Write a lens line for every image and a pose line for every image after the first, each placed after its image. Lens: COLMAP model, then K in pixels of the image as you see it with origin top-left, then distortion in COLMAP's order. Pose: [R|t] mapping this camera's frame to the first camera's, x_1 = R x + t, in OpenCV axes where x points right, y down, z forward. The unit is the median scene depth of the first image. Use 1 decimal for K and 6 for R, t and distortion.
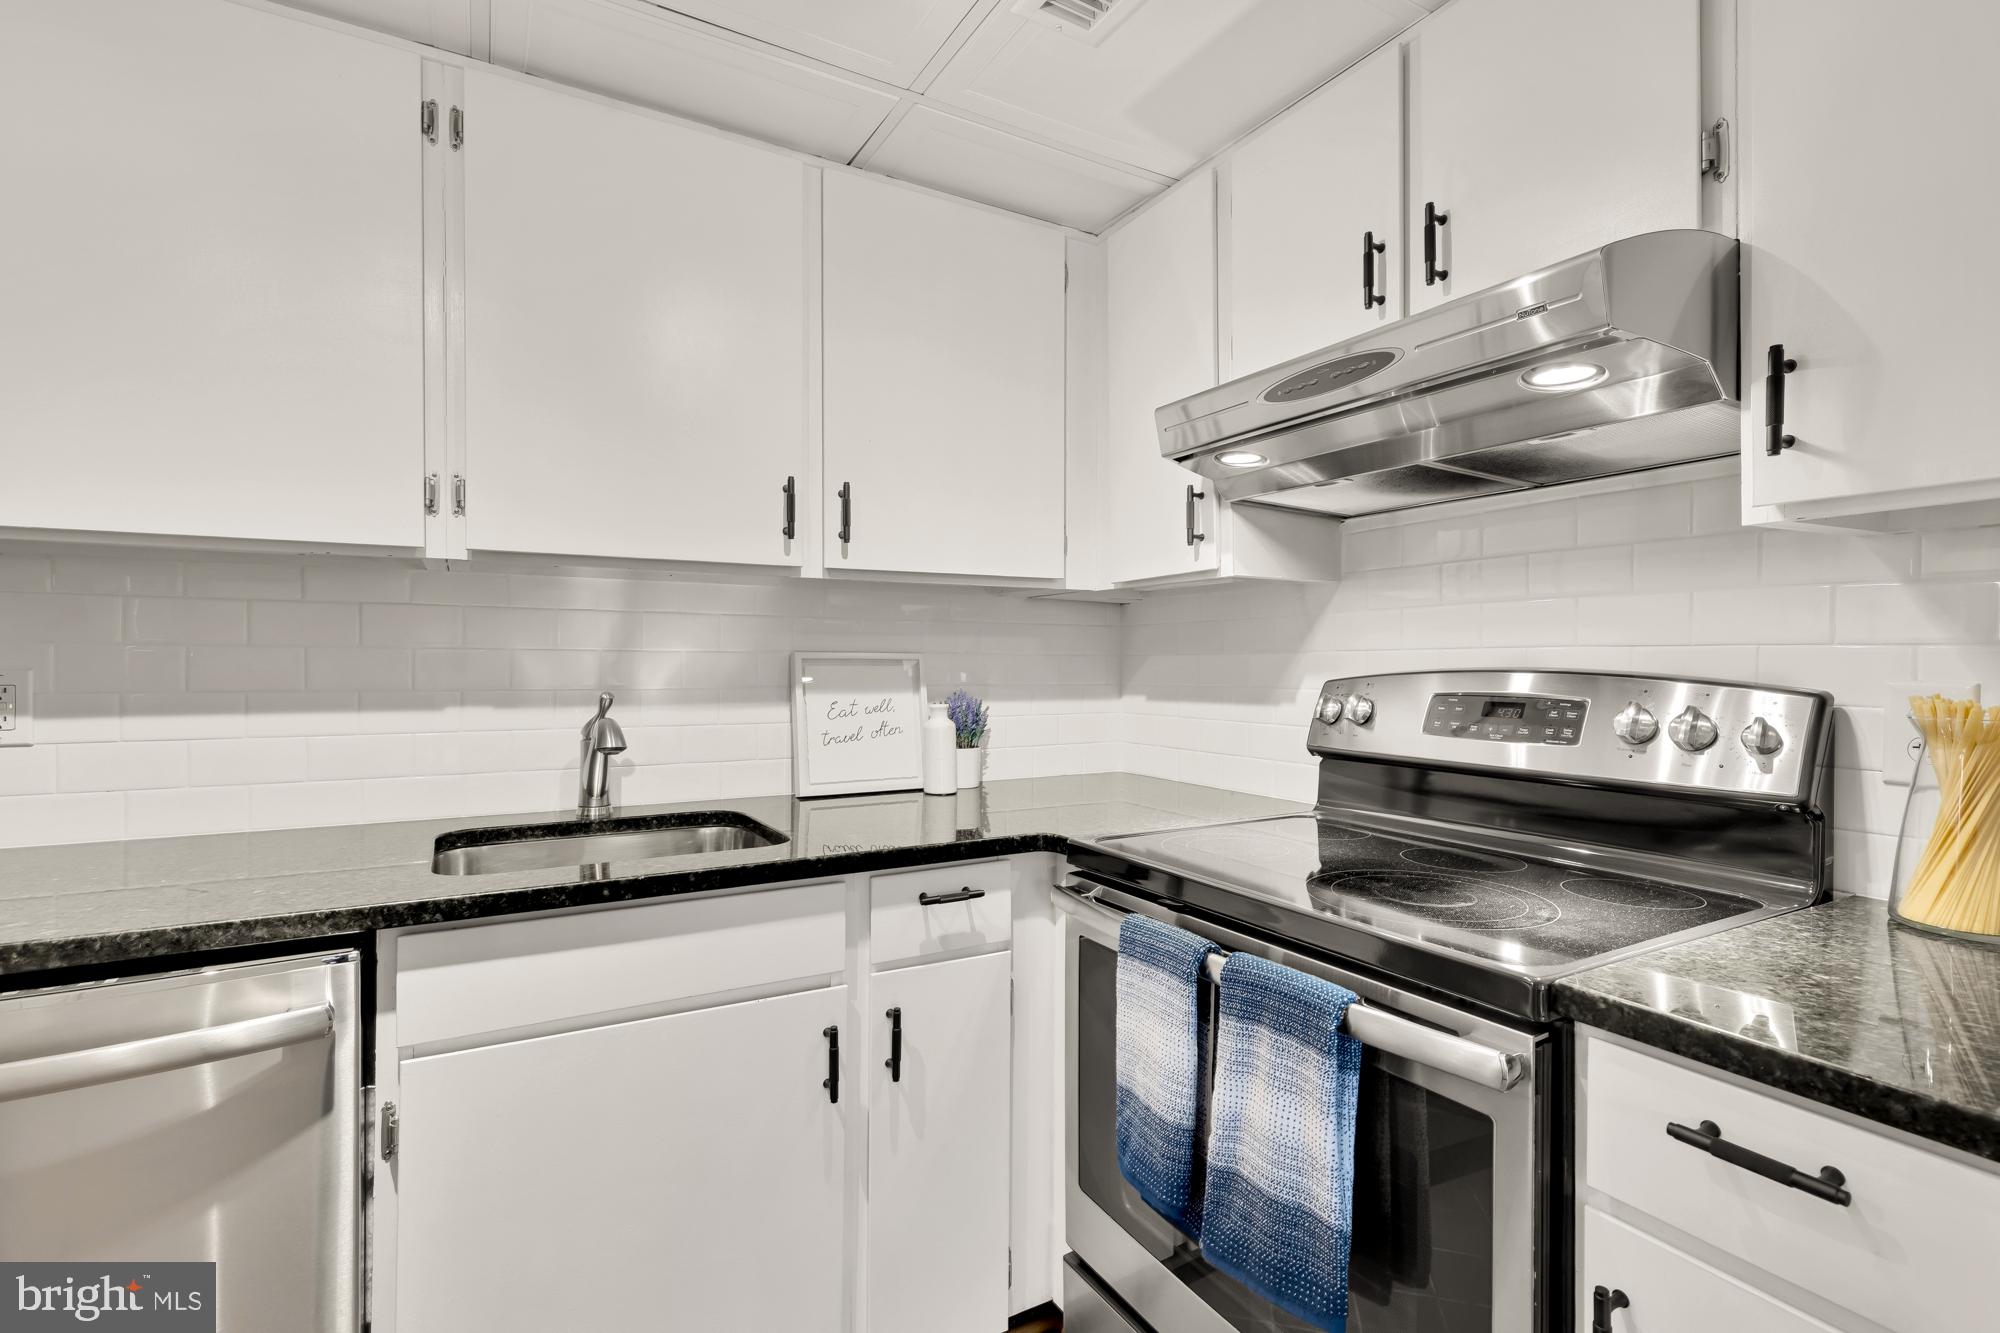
lens RADIAL K [[918.3, 0, 992.7], [0, 918.3, 665.4], [0, 0, 1]] dist [0.000102, -0.000005]
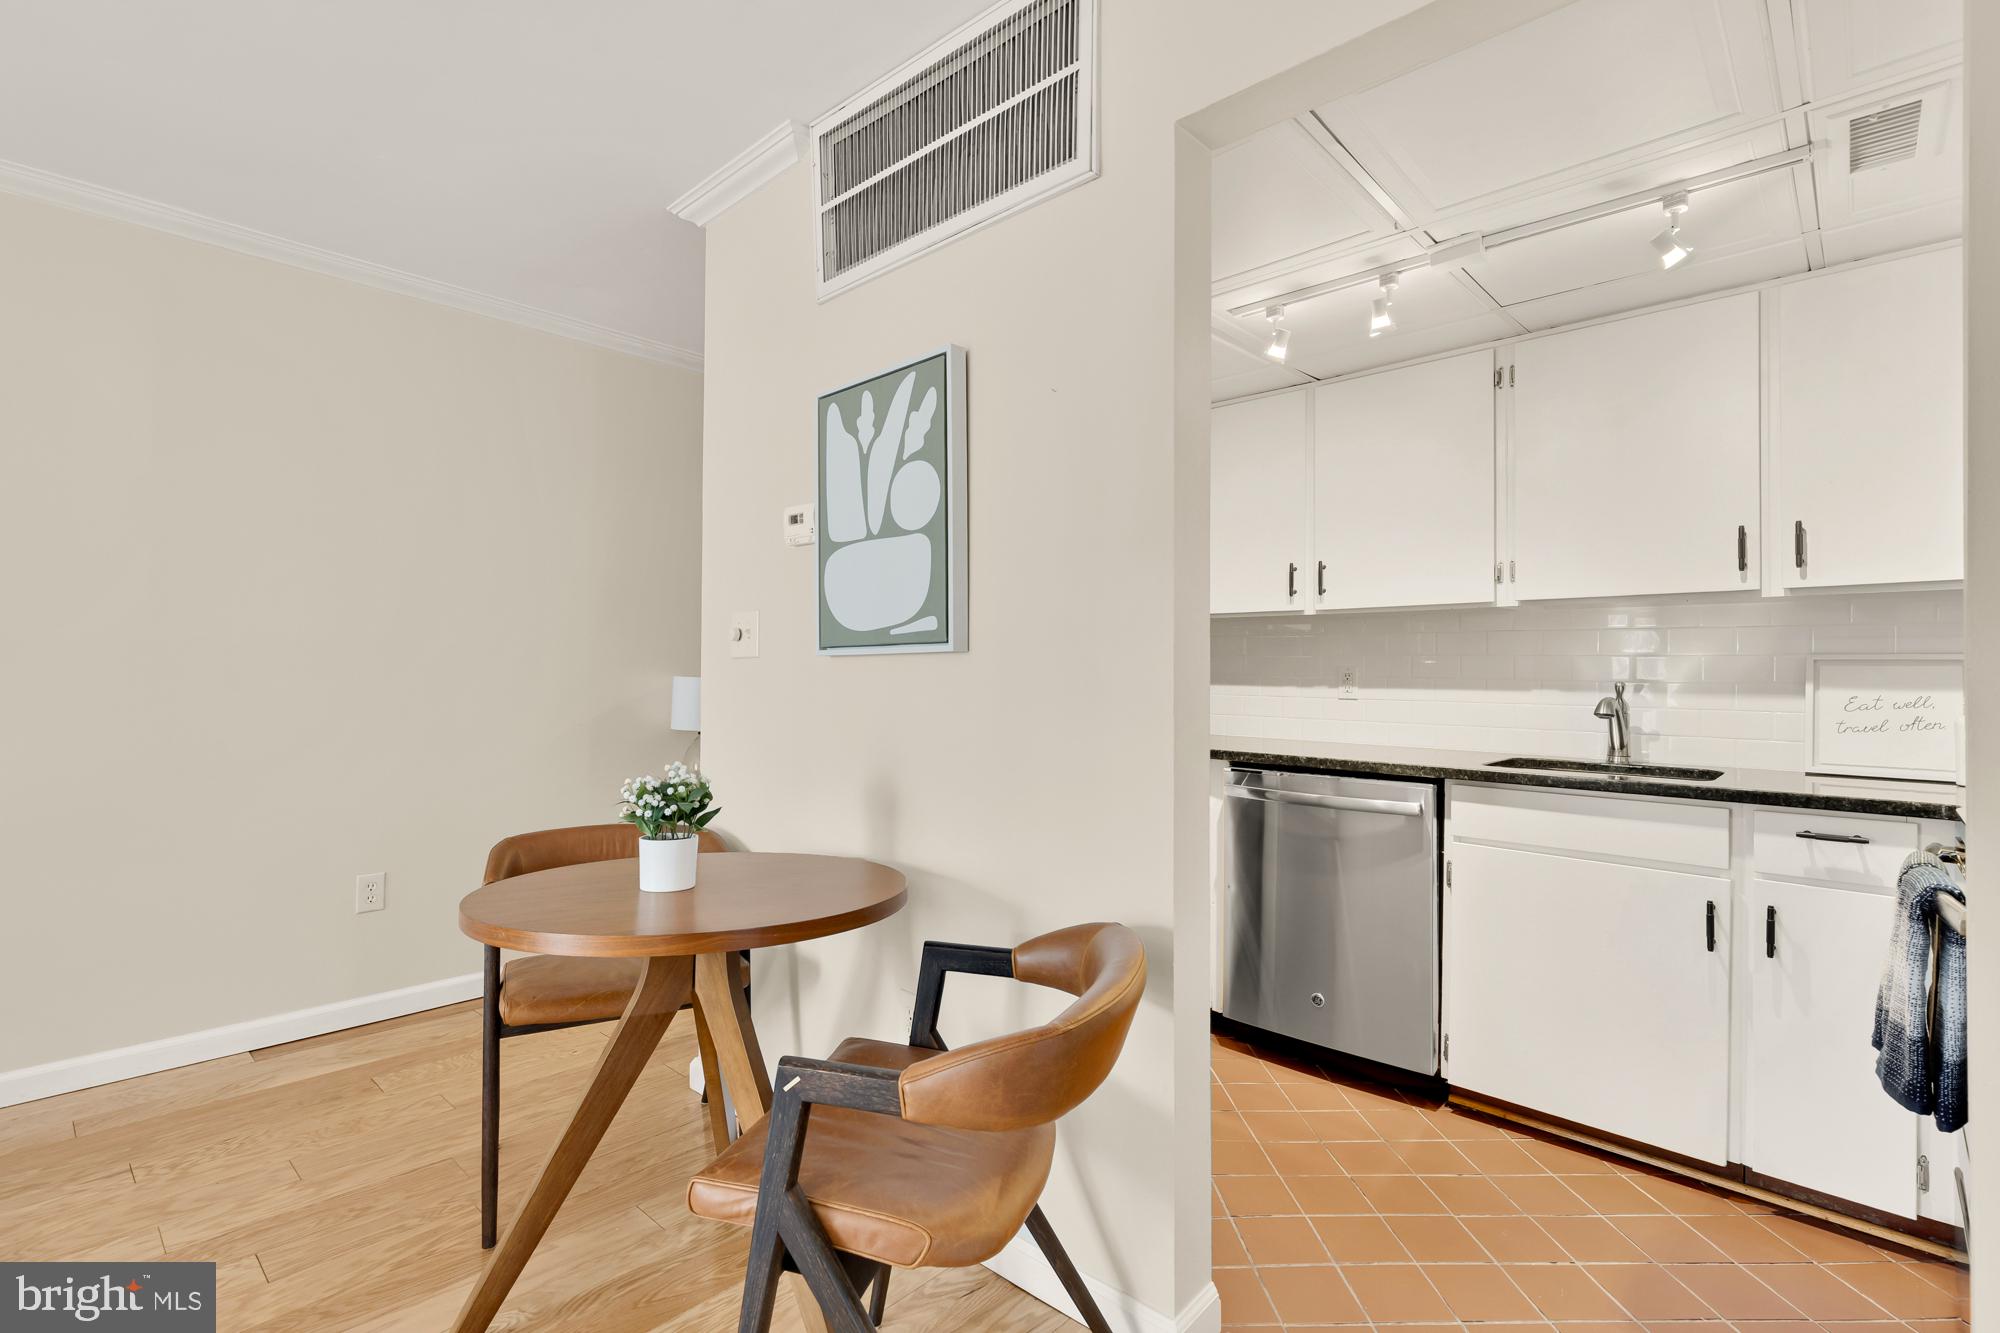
lens RADIAL K [[926.0, 0, 989.4], [0, 926.0, 662.8], [0, 0, 1]] dist [0.009967, 0.000186]
pose [[0.287362, -0.011422, -0.957754, 0.831148], [-0.014221, 0.999768, -0.016190, 0.040178], [0.957716, 0.018273, 0.287133, -0.501078]]
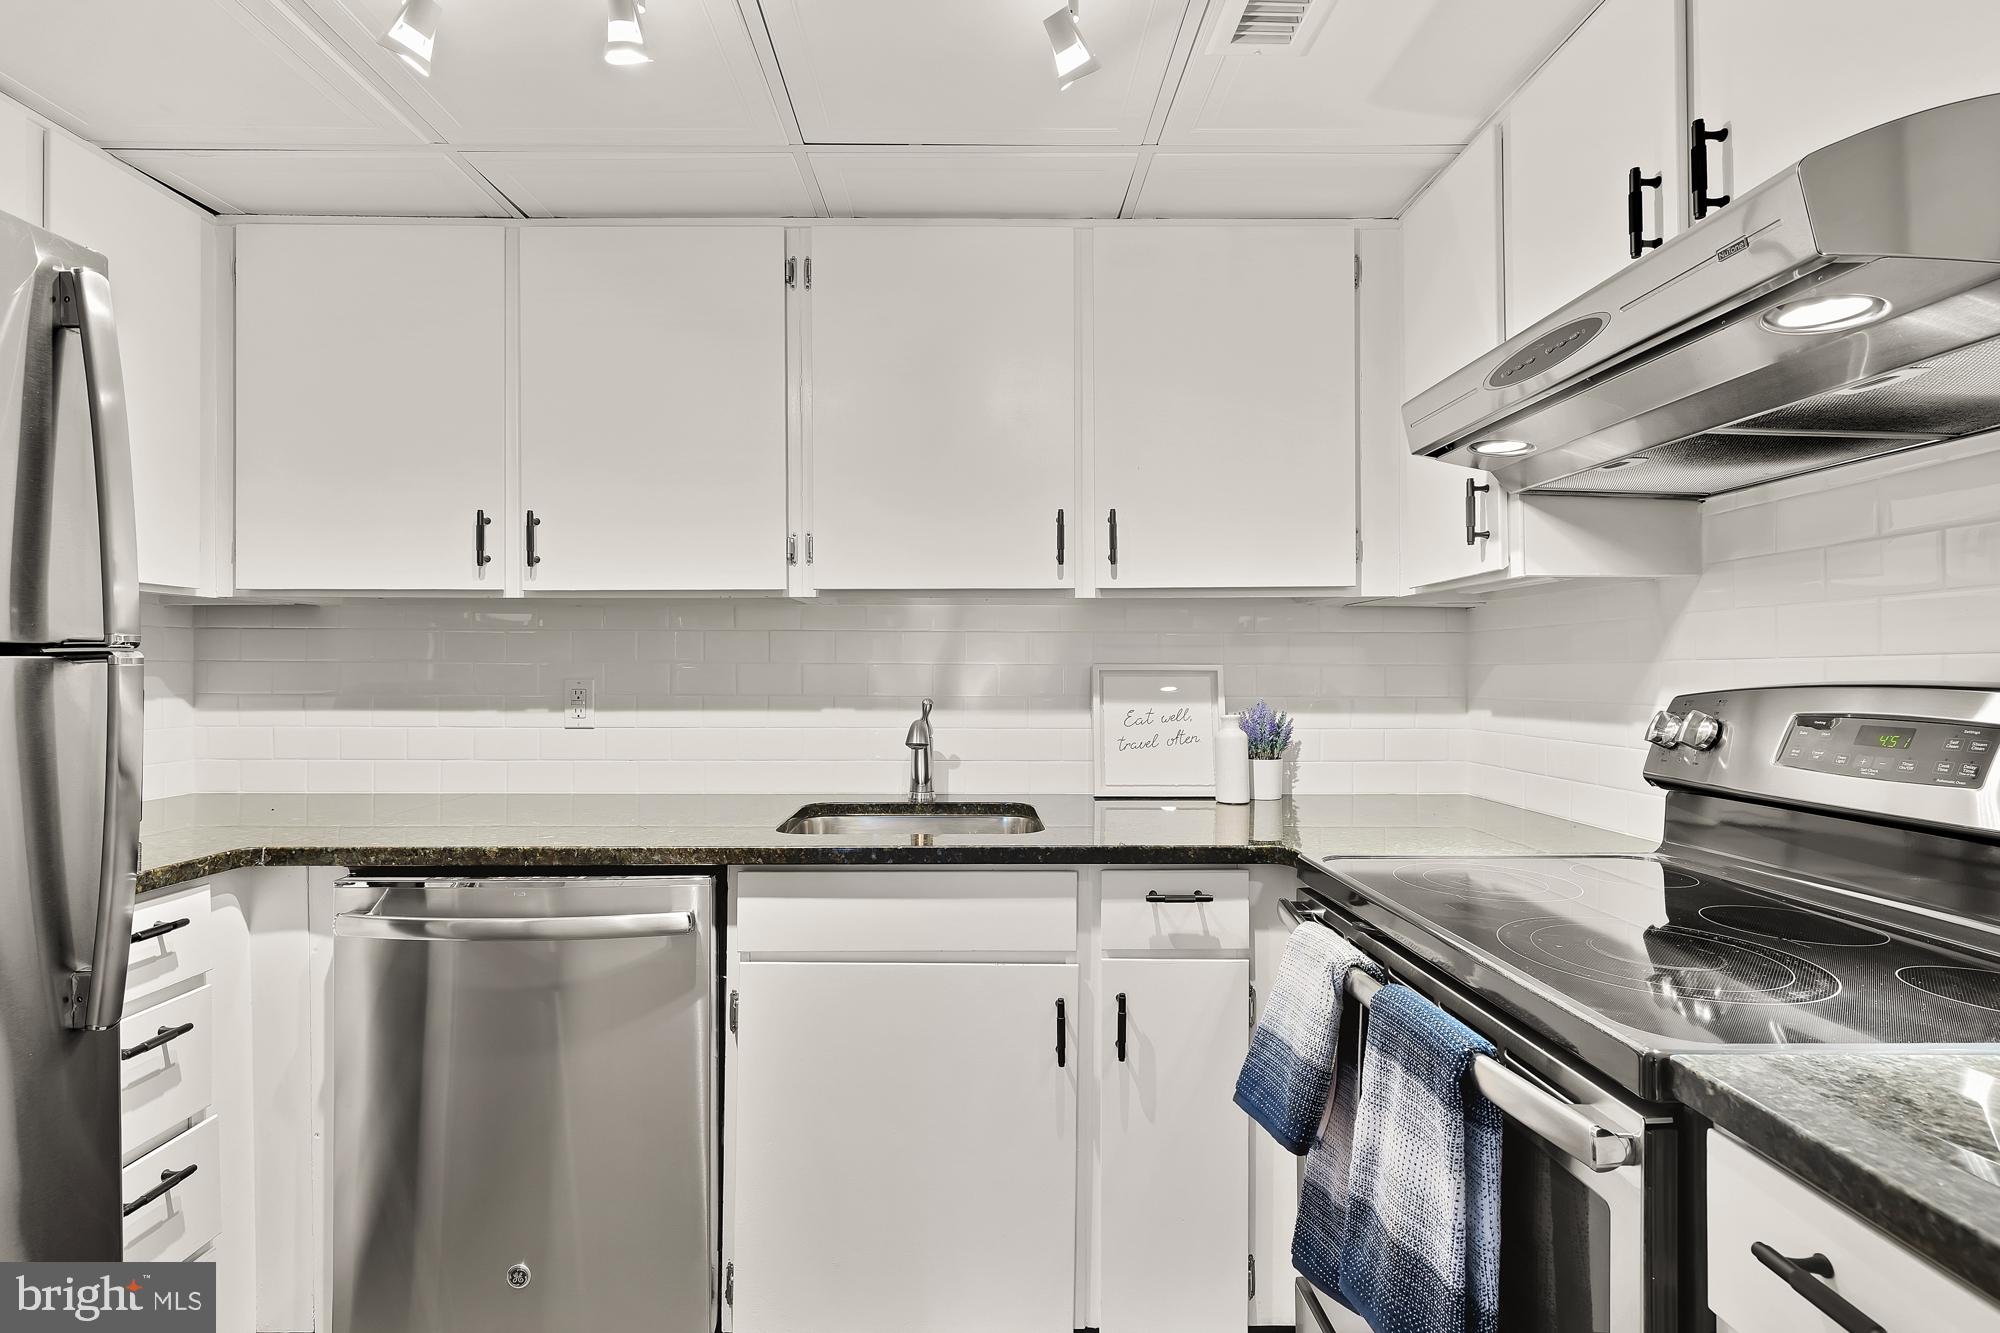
lens RADIAL K [[913.3, 0, 982.3], [0, 913.3, 663.6], [0, 0, 1]] dist [0.004537, -0.000522]
pose [[0.872447, -0.006230, -0.488668, 0.255285], [0.000638, 0.999932, -0.011609, -0.003593], [0.488707, 0.009816, 0.872392, -0.024860]]
